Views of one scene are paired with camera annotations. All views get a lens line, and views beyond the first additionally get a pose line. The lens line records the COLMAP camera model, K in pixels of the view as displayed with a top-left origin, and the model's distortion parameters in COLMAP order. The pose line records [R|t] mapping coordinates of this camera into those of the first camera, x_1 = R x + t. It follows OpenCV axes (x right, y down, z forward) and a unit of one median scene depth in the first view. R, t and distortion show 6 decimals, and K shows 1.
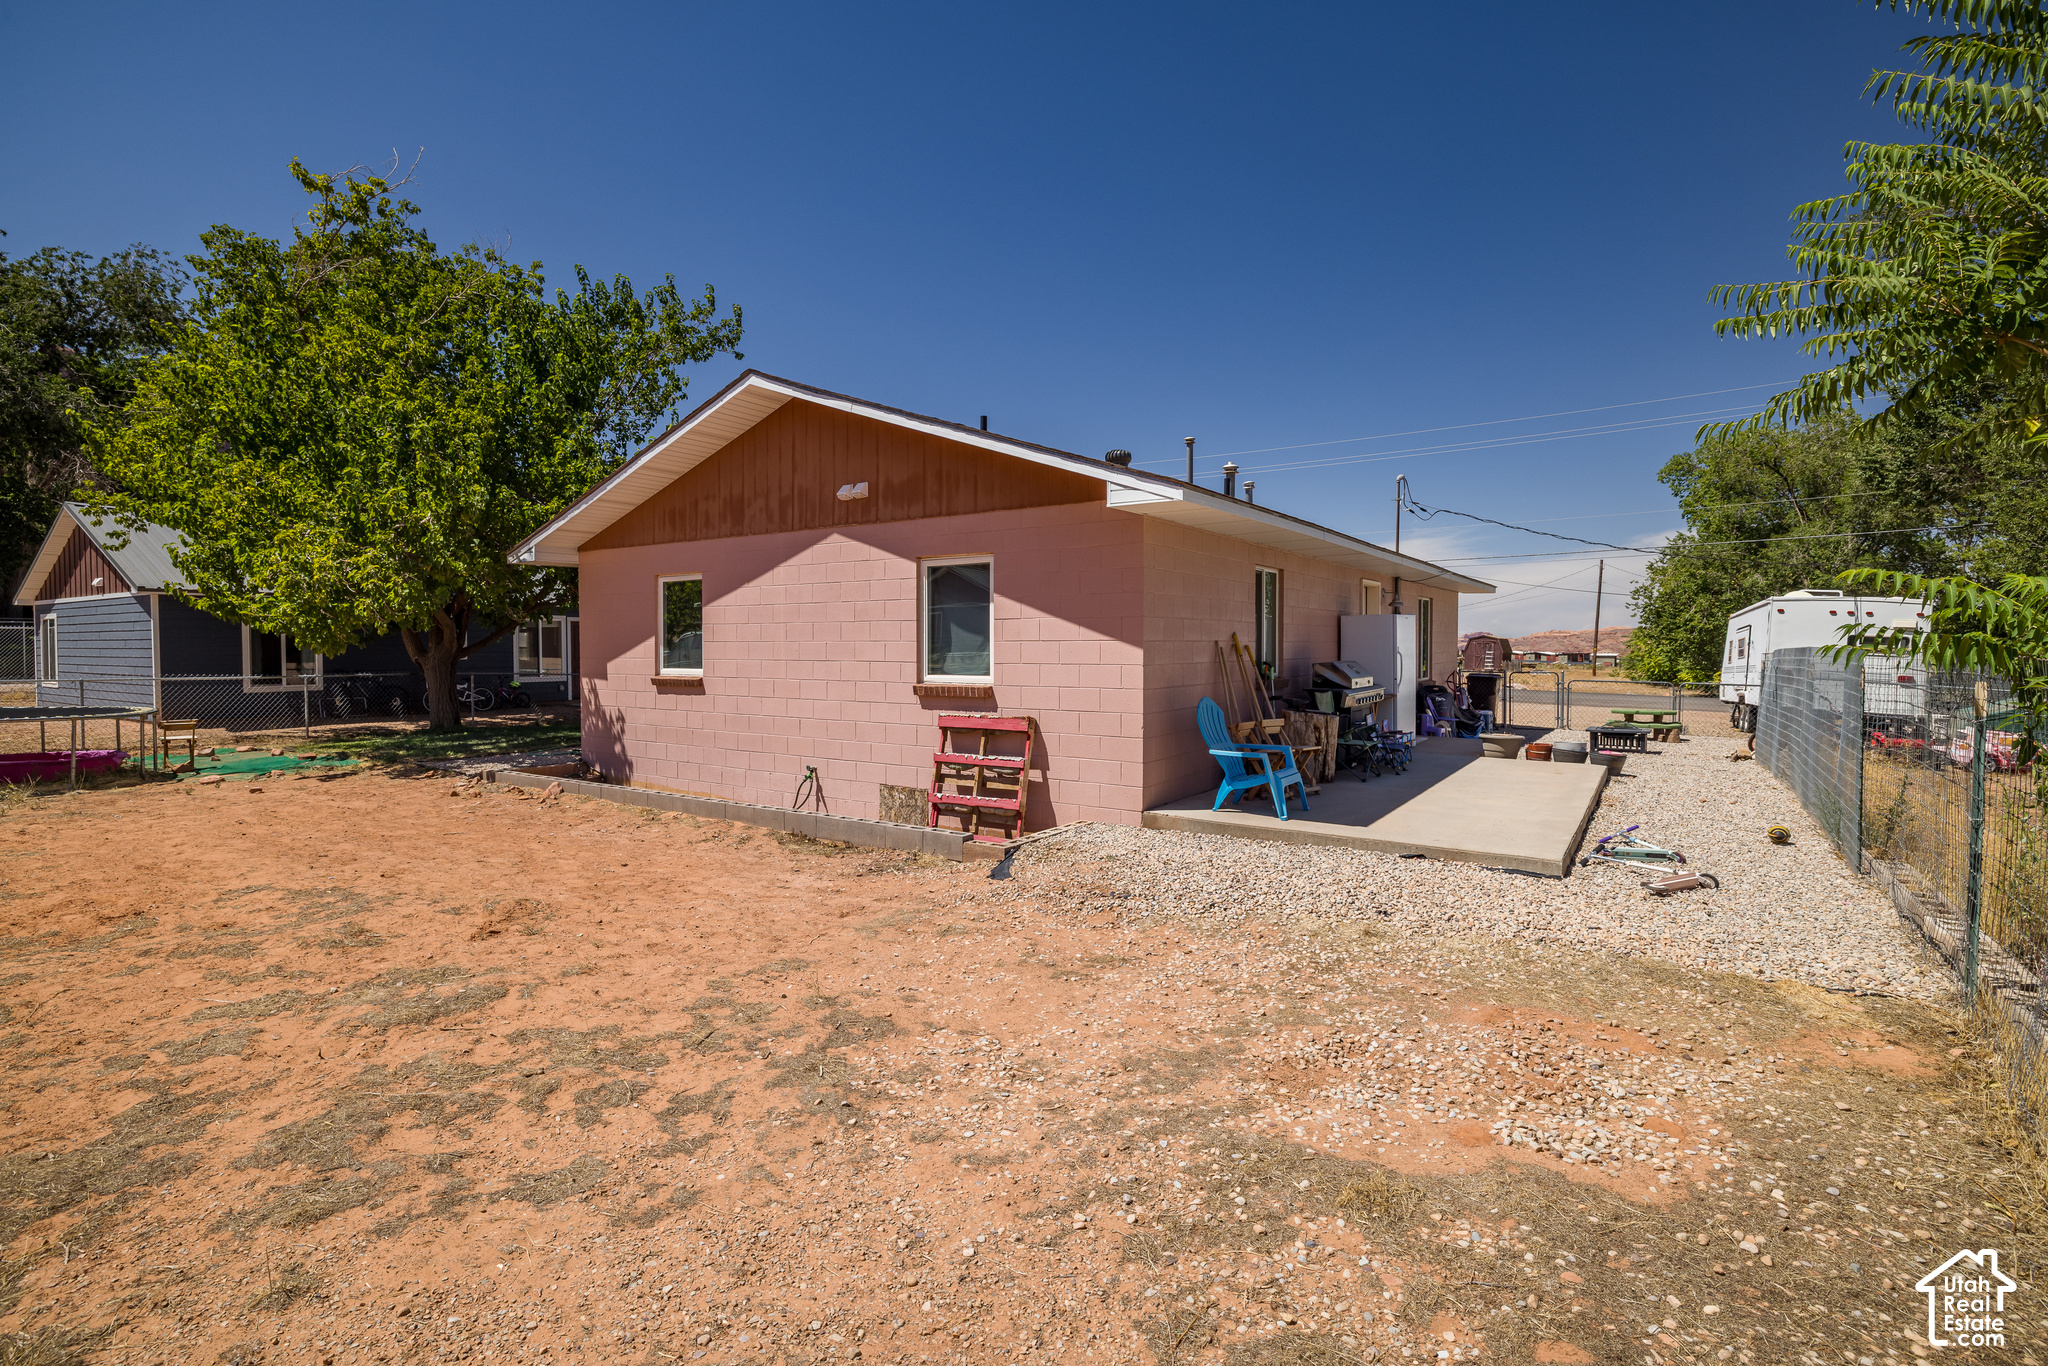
lens RADIAL K [[953.5, 0, 1010.8], [0, 953.5, 673.9], [0, 0, 1]] dist [-0.009909, 0.003526]
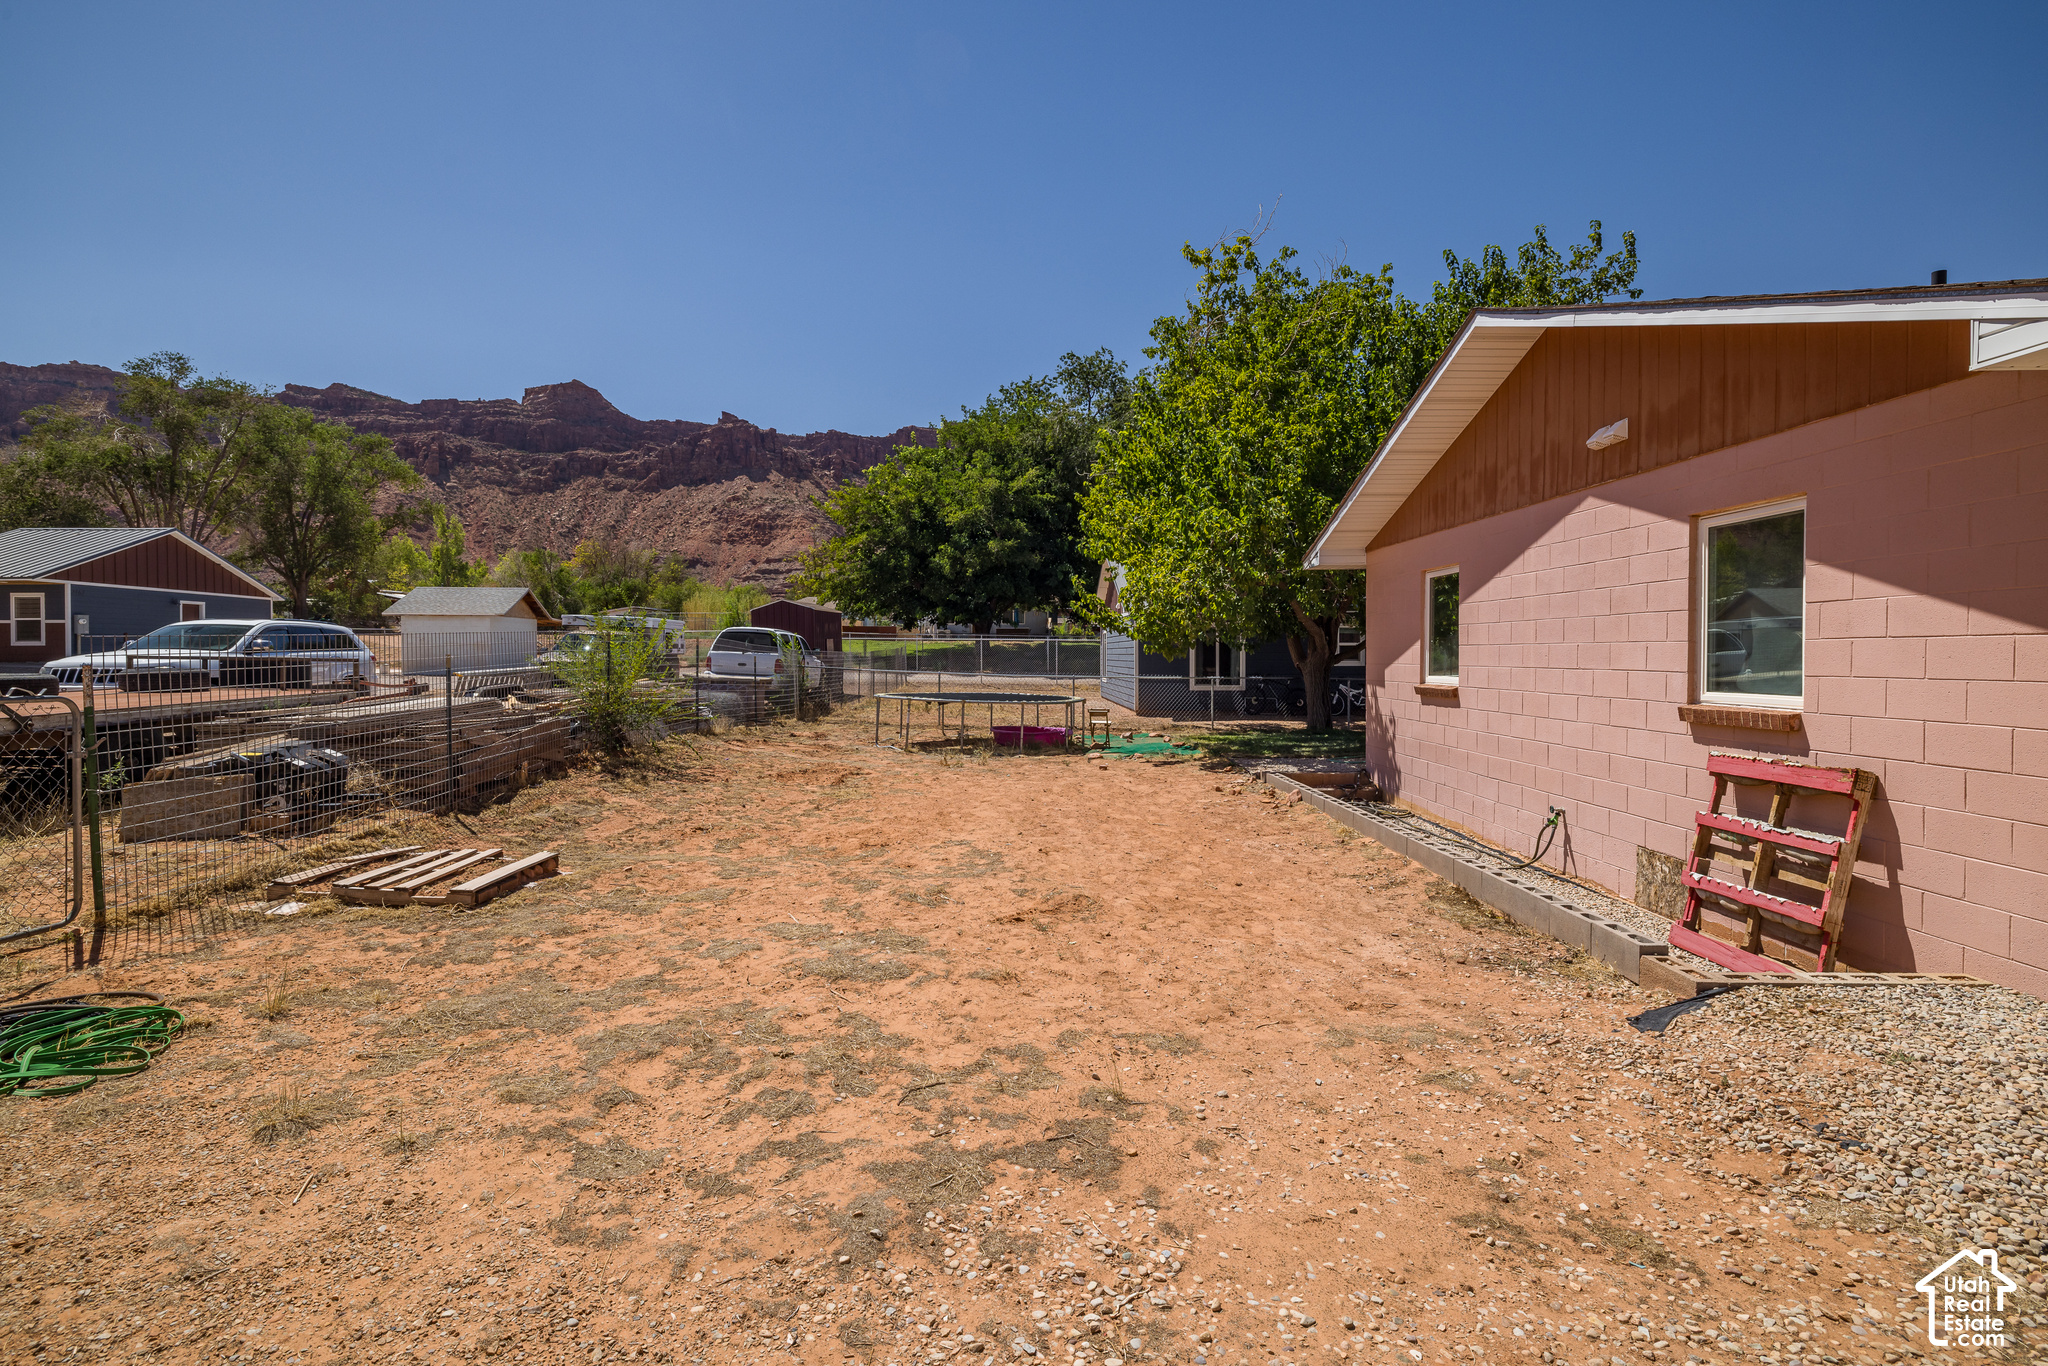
lens RADIAL K [[953.5, 0, 1018.3], [0, 953.5, 672.3], [0, 0, 1]] dist [-0.009909, 0.003526]
pose [[0.565377, 0.017206, -0.824653, 0.203147], [-0.026502, 0.999645, 0.002687, -0.001815], [0.824407, 0.020336, 0.565632, 0.257967]]
